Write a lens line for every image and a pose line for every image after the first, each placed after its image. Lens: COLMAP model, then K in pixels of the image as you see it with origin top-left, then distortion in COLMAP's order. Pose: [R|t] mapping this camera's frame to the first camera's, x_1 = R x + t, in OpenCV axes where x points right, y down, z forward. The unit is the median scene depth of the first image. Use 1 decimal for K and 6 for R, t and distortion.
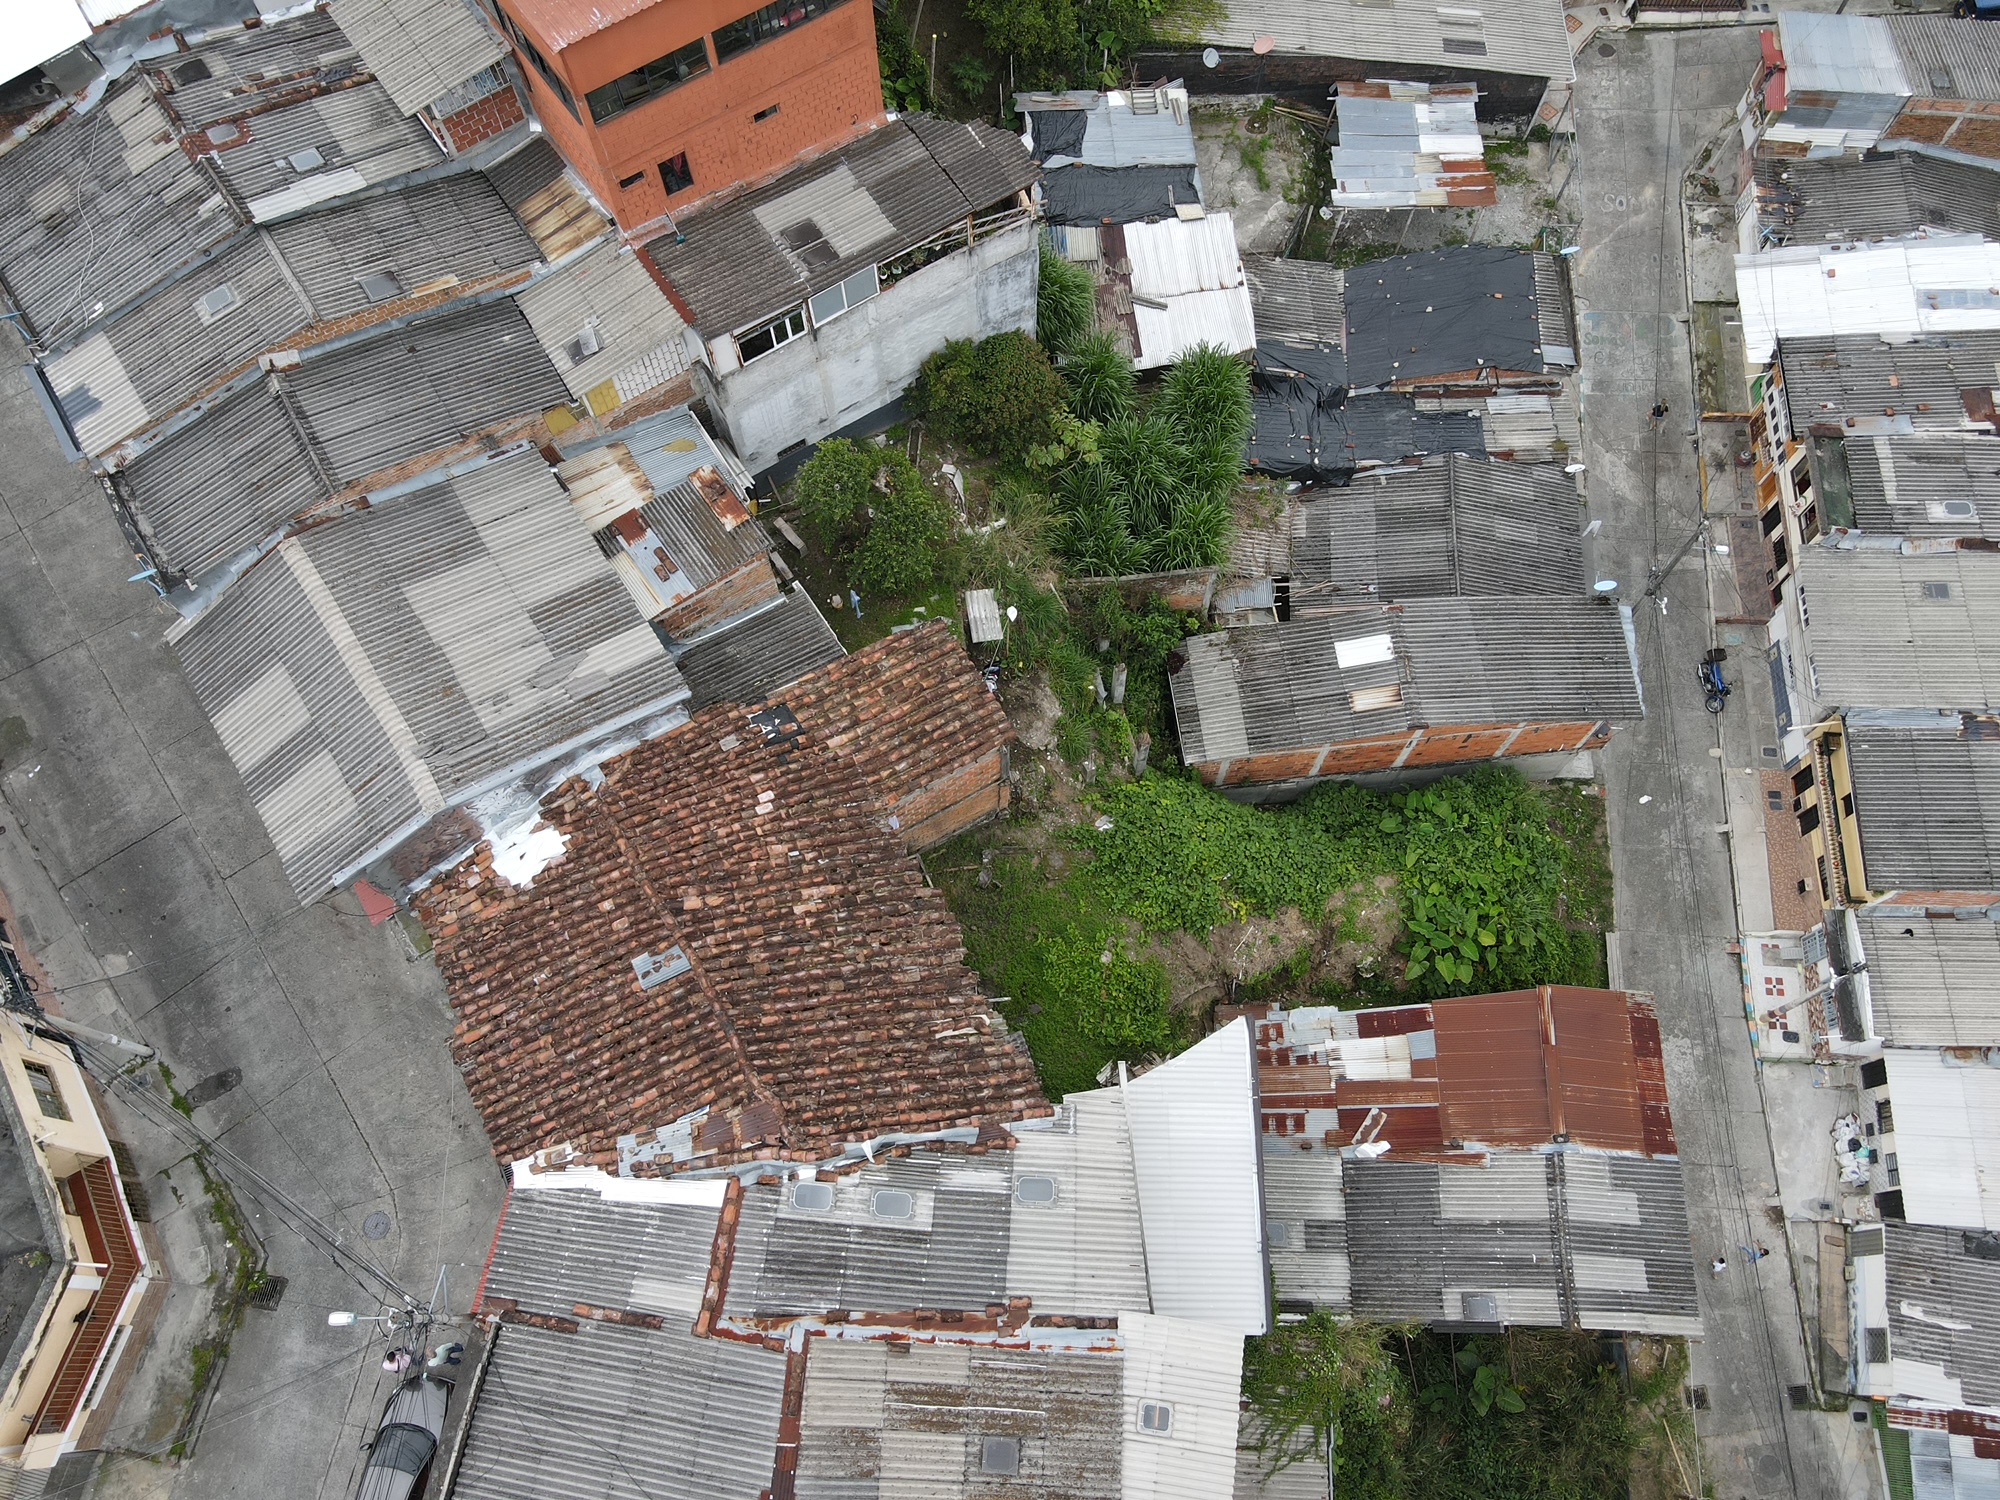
lens RADIAL K [[1468.6, 0, 987.5], [0, 1468.6, 750.2], [0, 0, 1]] dist [0.012138, 0.016036]
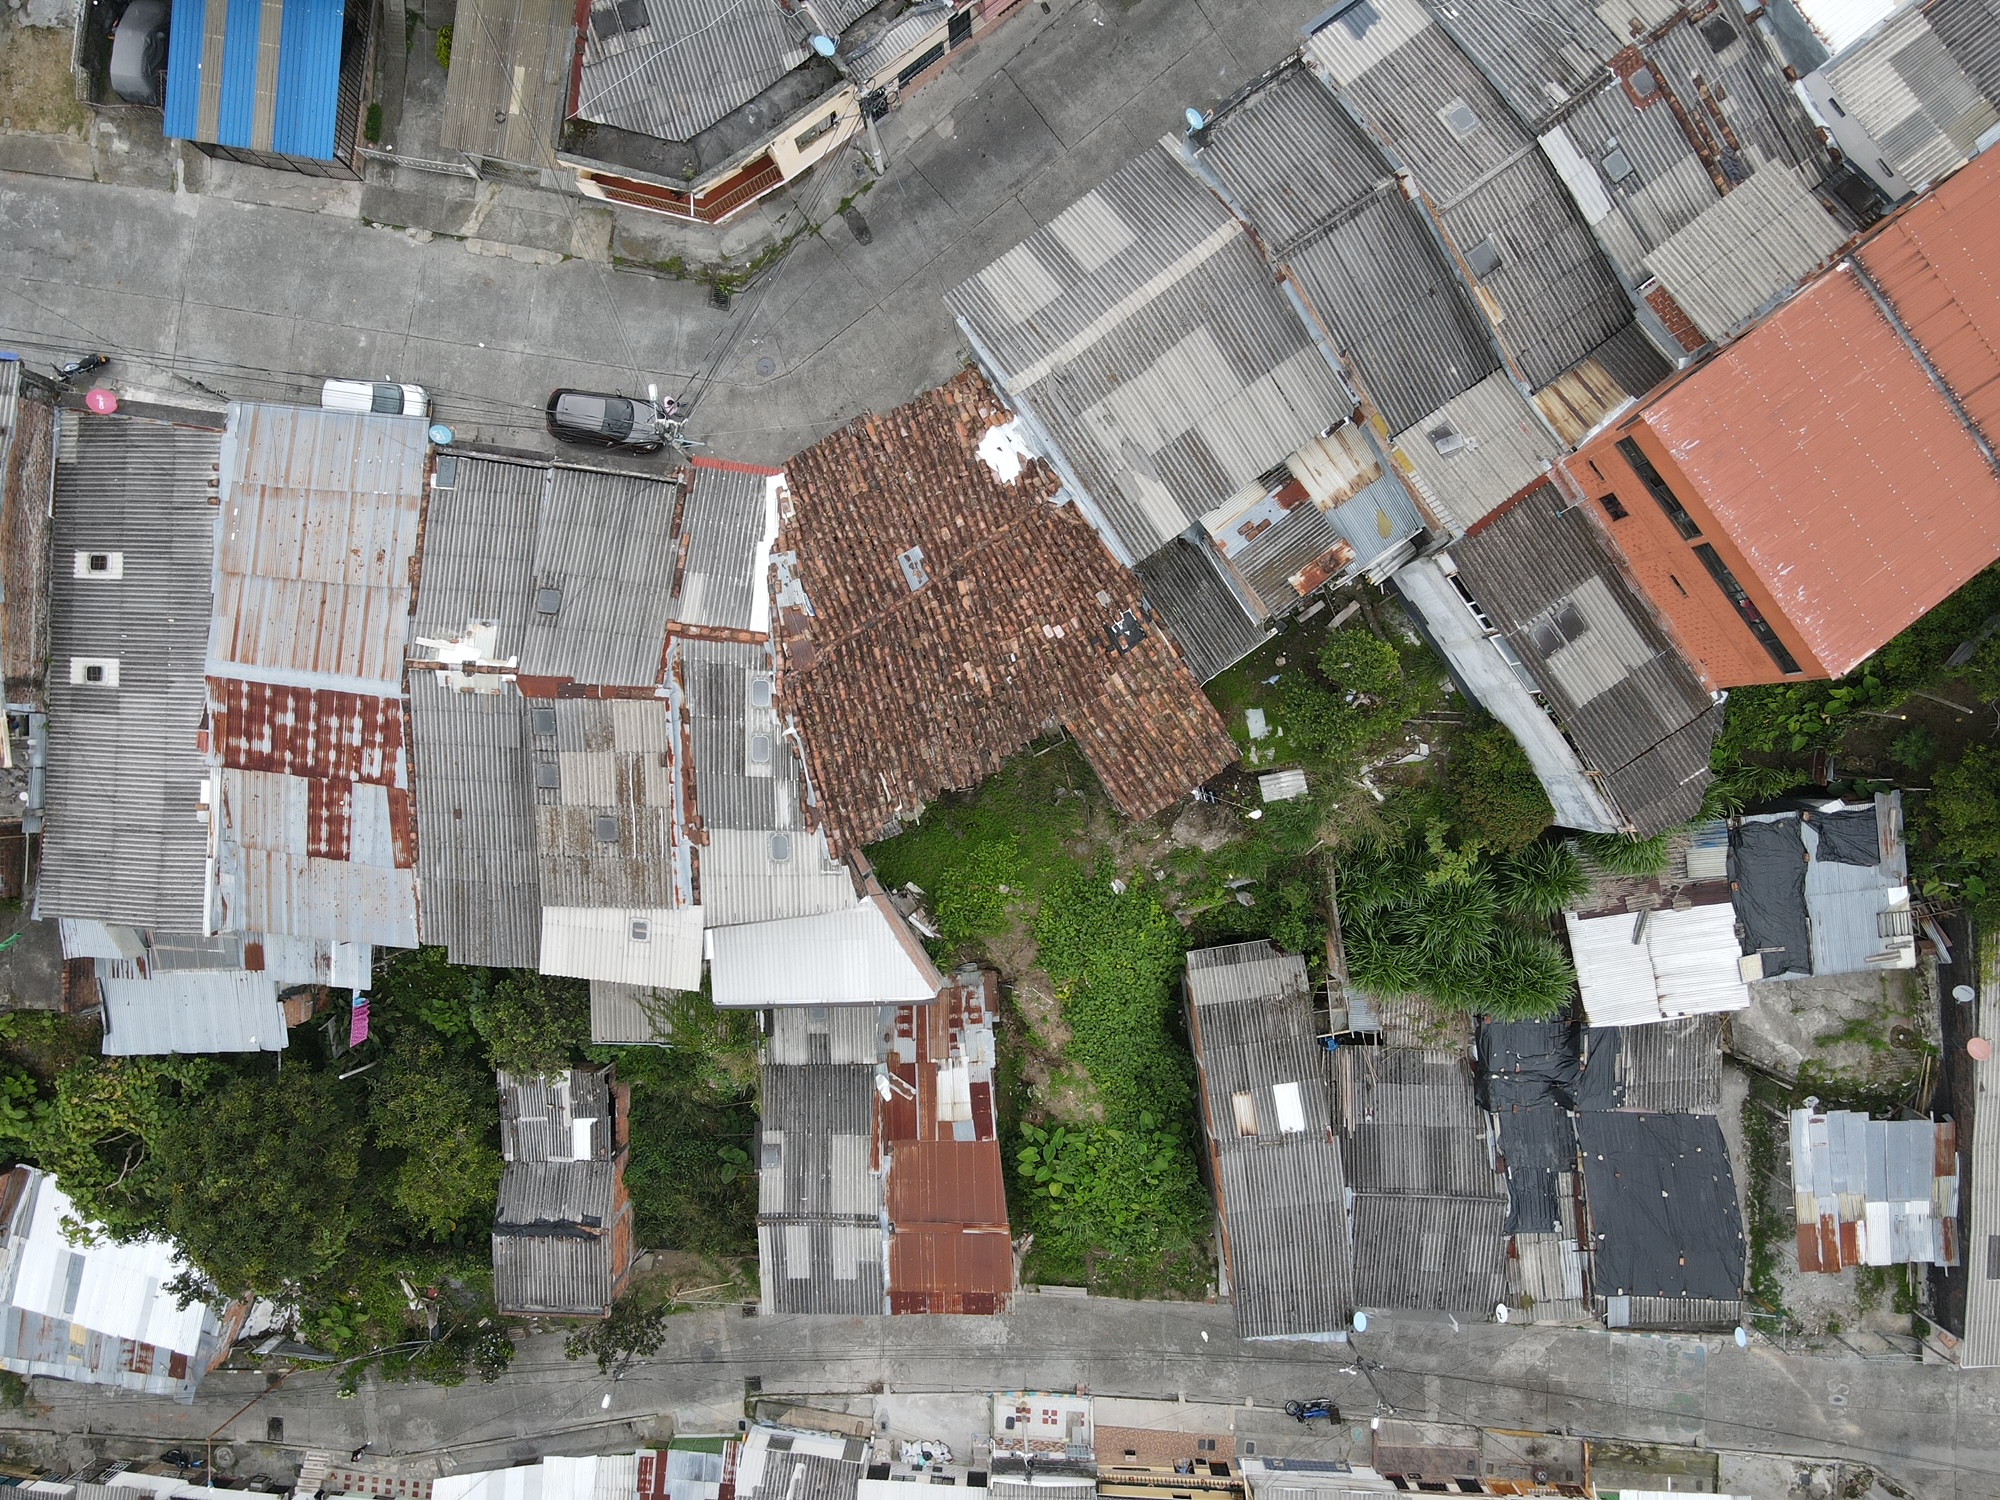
lens RADIAL K [[1468.6, 0, 990.5], [0, 1468.6, 751.2], [0, 0, 1]] dist [0.012138, 0.016036]
pose [[0.037704, 0.999159, 0.016112, -0.063181], [-0.918495, 0.028300, 0.394419, -0.377568], [0.393631, -0.029670, 0.918790, -0.182298]]
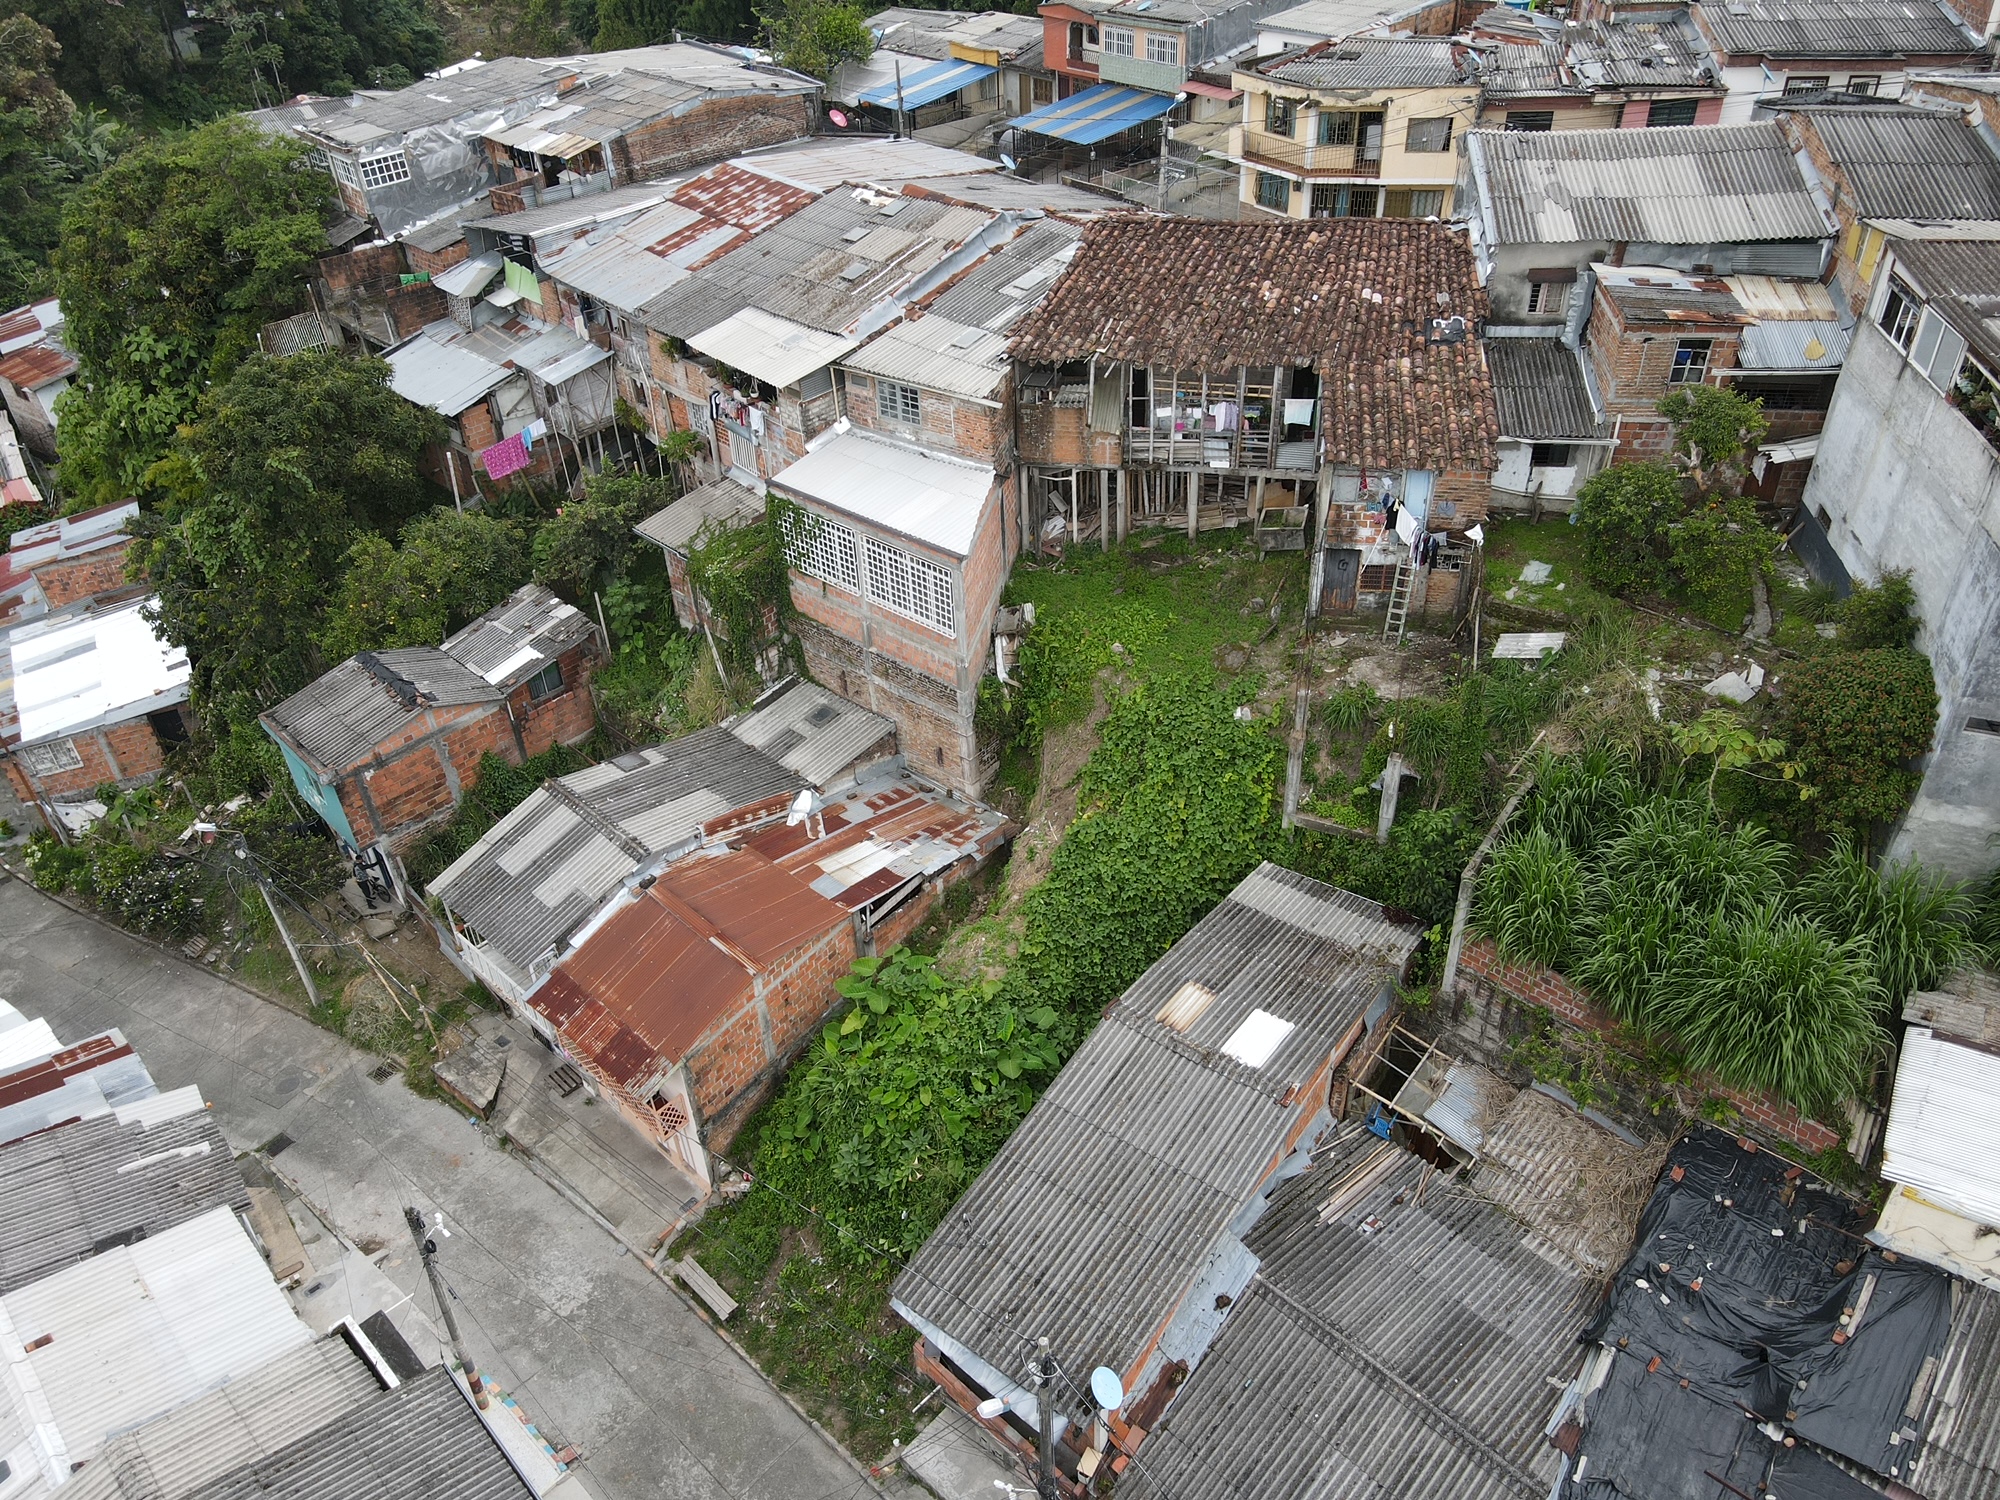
lens RADIAL K [[1468.6, 0, 991.1], [0, 1468.6, 744.9], [0, 0, 1]] dist [0.012138, 0.016036]
pose [[-0.660992, 0.477874, -0.578555, 0.769504], [-0.672595, -0.035438, 0.739161, -0.551390], [0.332723, 0.877713, 0.344840, 0.741934]]
